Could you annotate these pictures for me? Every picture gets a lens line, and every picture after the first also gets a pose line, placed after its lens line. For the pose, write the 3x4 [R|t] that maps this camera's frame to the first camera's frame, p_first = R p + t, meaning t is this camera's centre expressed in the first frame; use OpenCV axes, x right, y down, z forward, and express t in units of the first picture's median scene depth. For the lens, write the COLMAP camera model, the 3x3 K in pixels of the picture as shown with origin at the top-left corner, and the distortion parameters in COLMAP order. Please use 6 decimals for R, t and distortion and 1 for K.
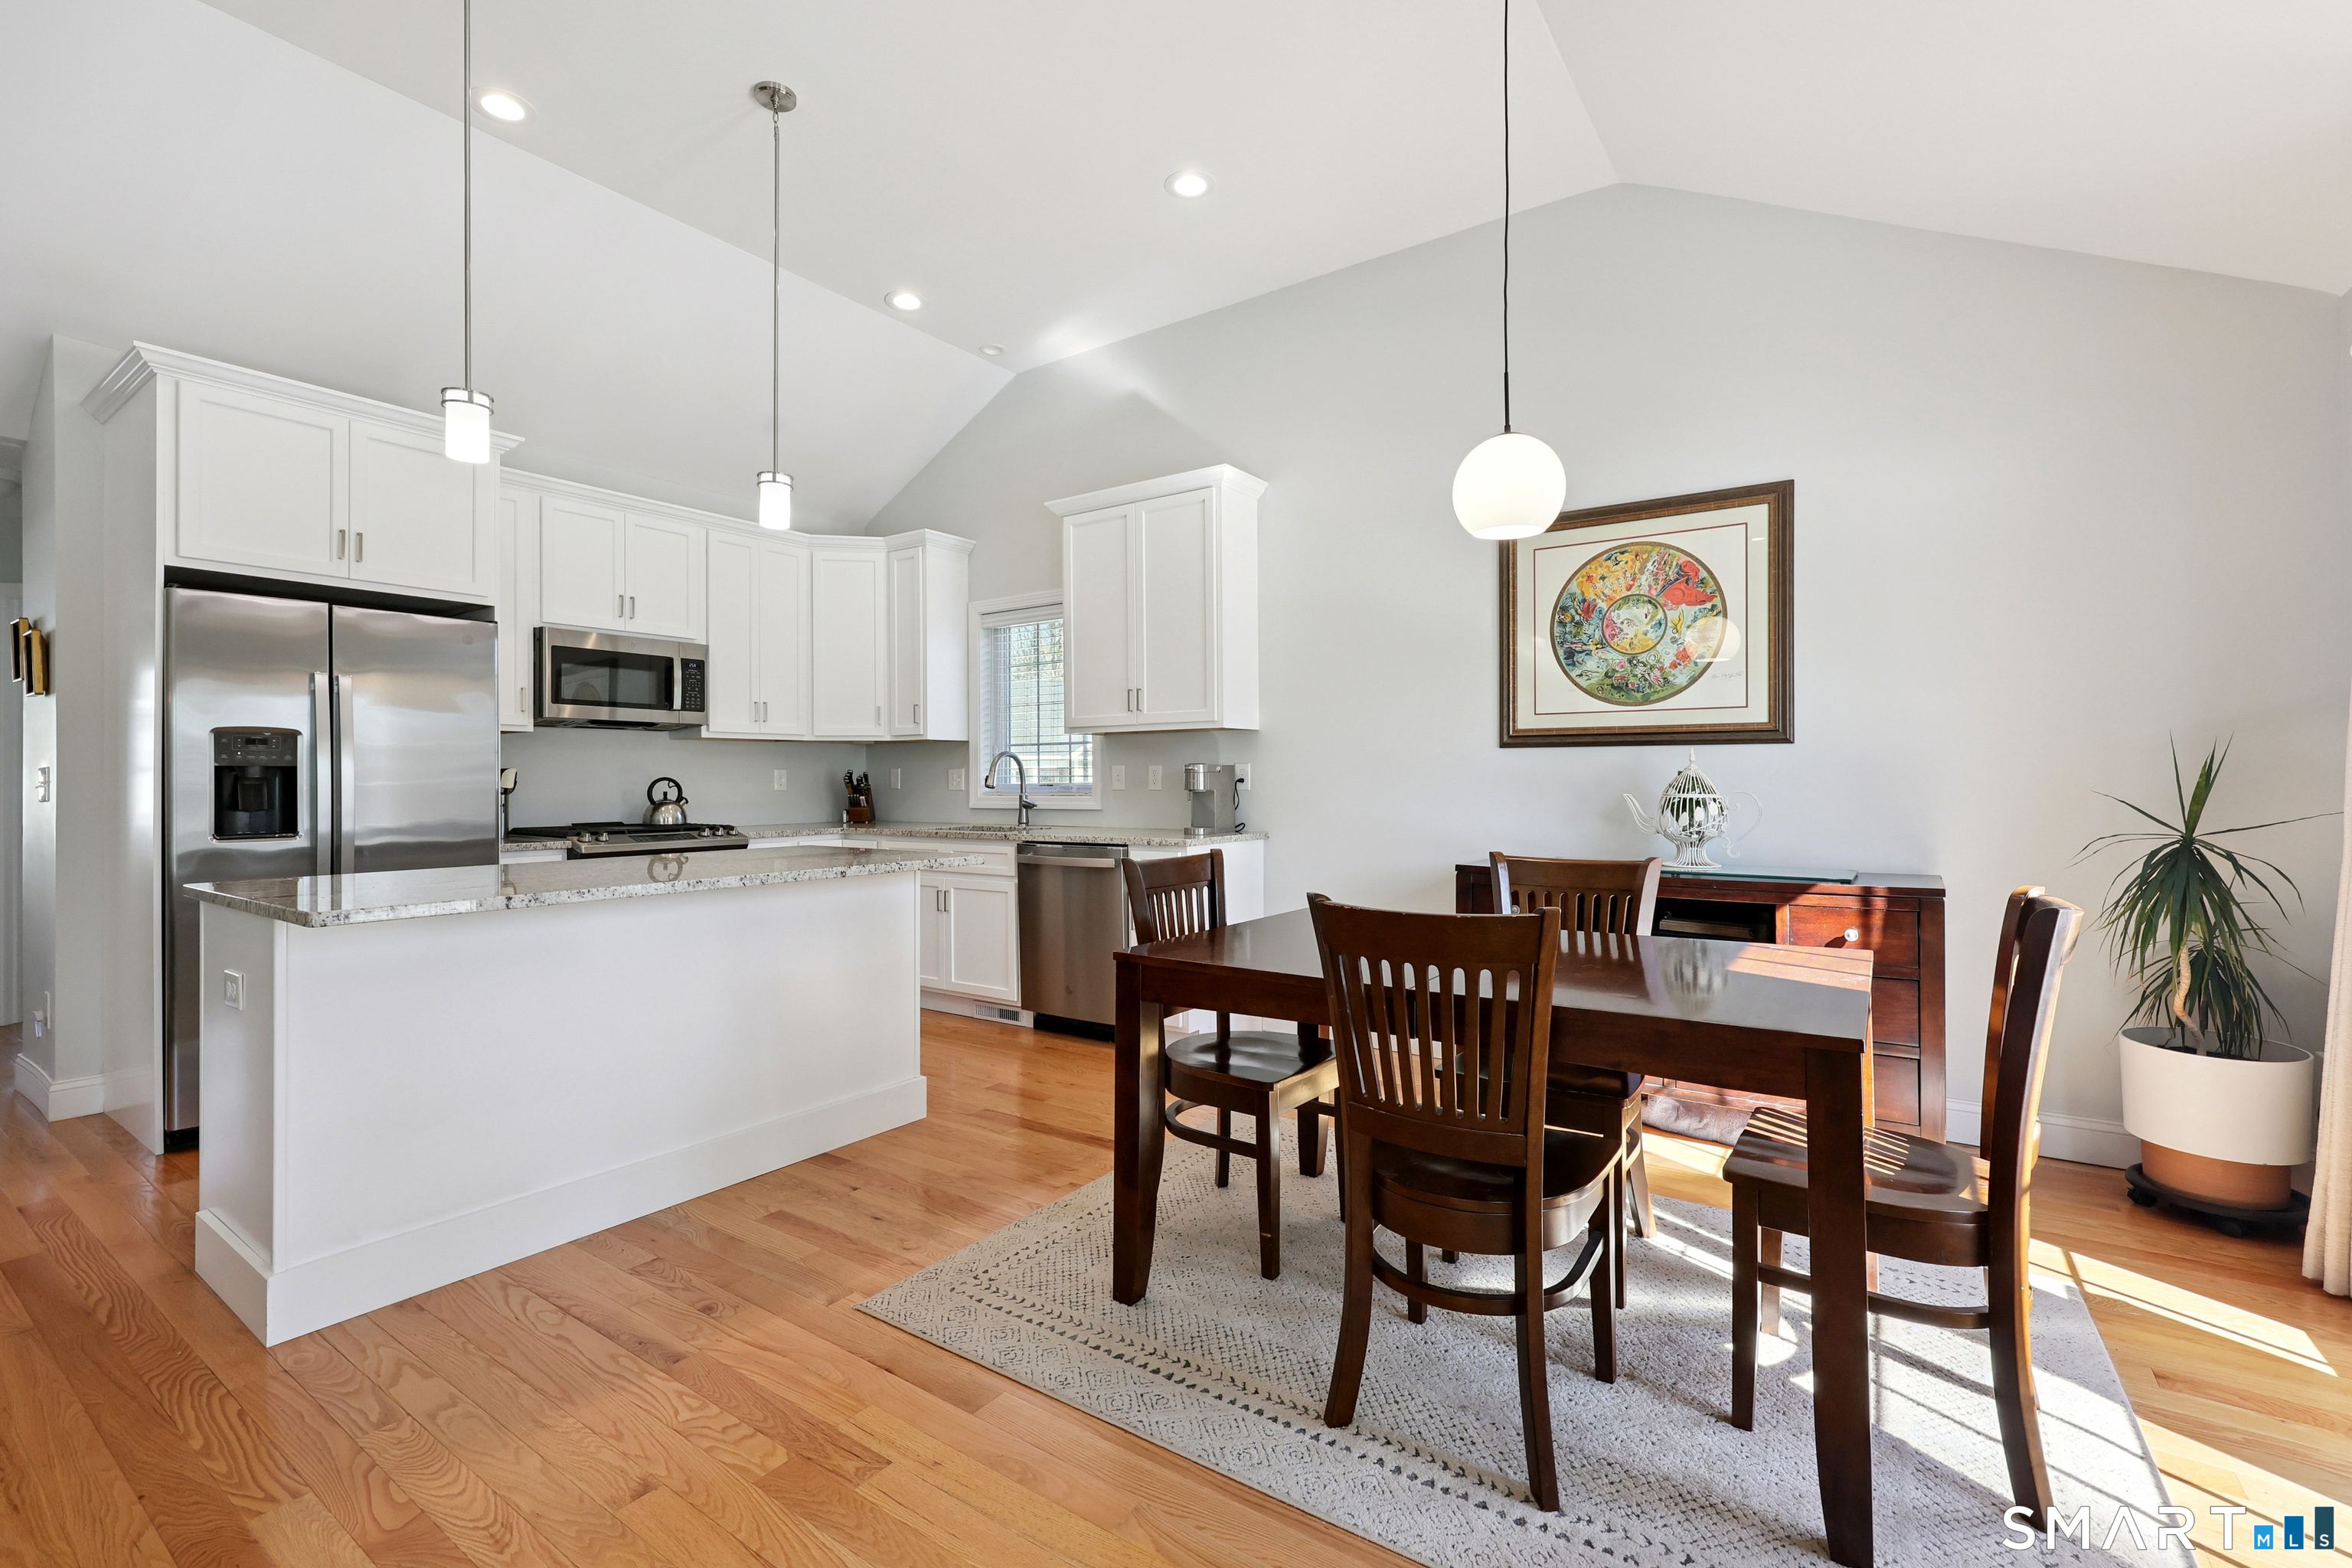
lens RADIAL K [[988.5, 0, 1174.0], [0, 988.5, 775.2], [0, 0, 1]] dist [-0.002439, -0.000408]
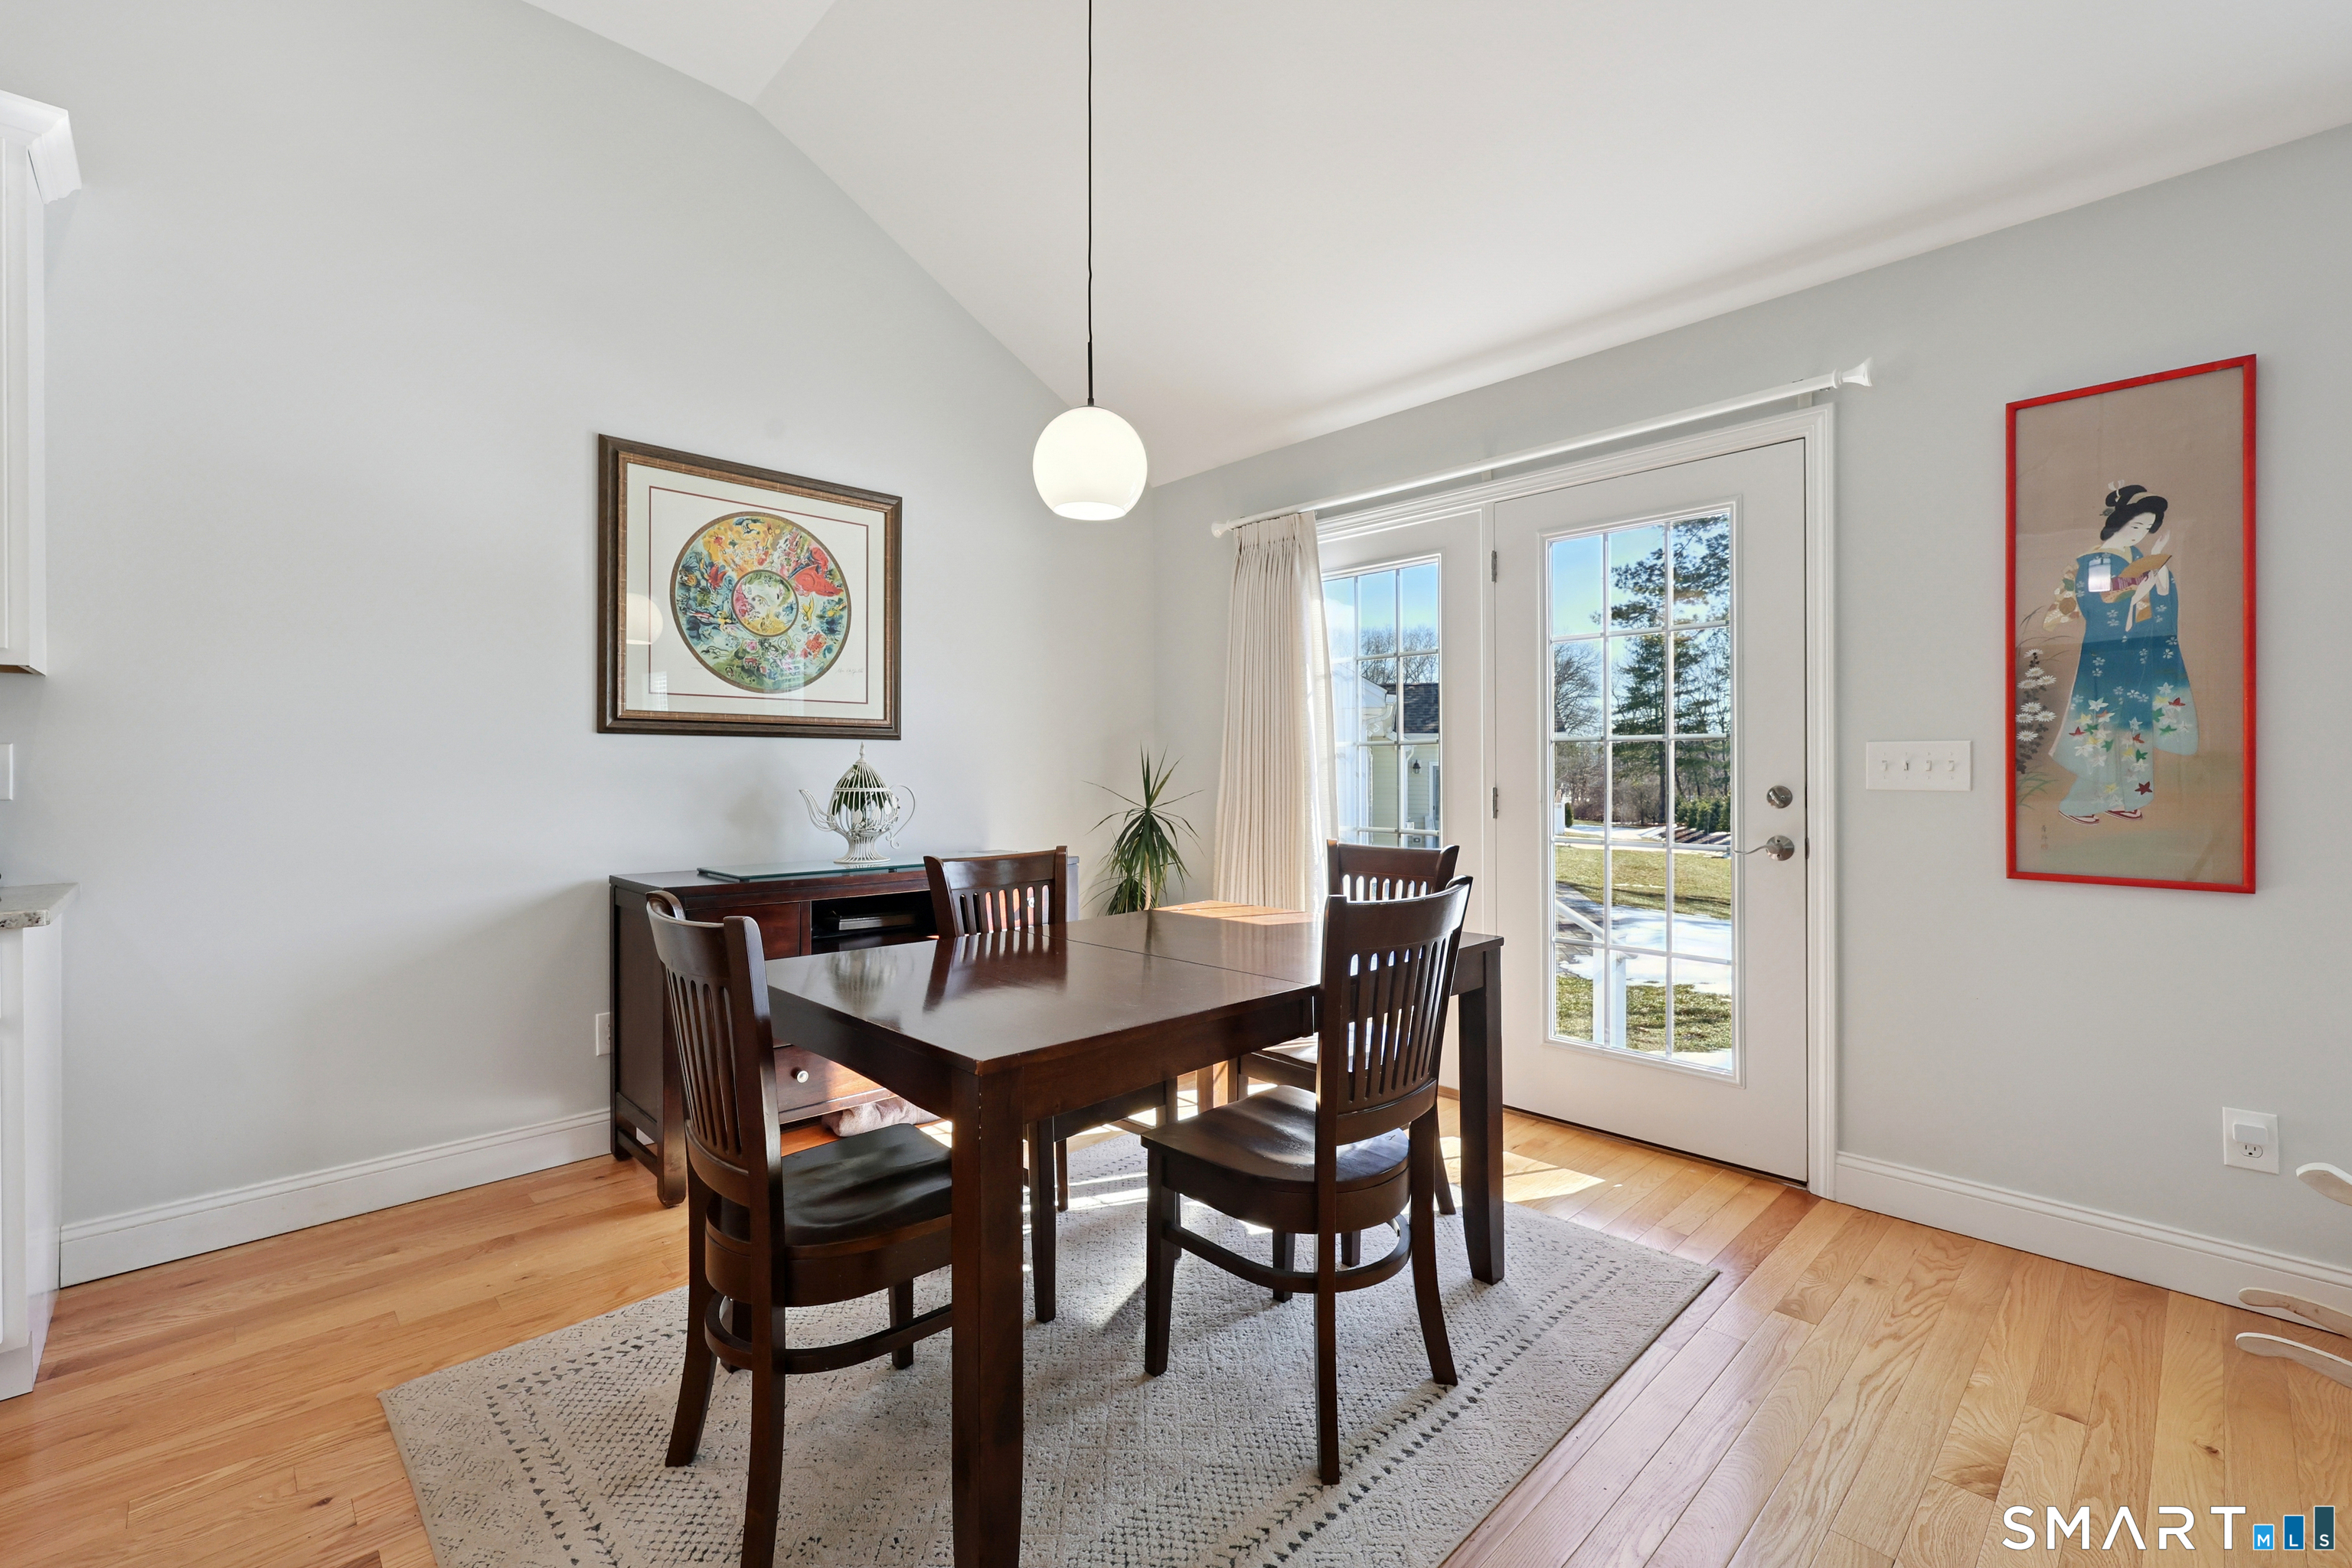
lens RADIAL K [[1006.5, 0, 1185.5], [0, 1006.5, 766.0], [0, 0, 1]] dist [0.001804, 0.000213]
pose [[0.197883, 0.007305, 0.980198, -0.298724], [-0.000131, 0.999972, -0.007426, 0.002769], [-0.980226, 0.001341, 0.197879, 0.362985]]
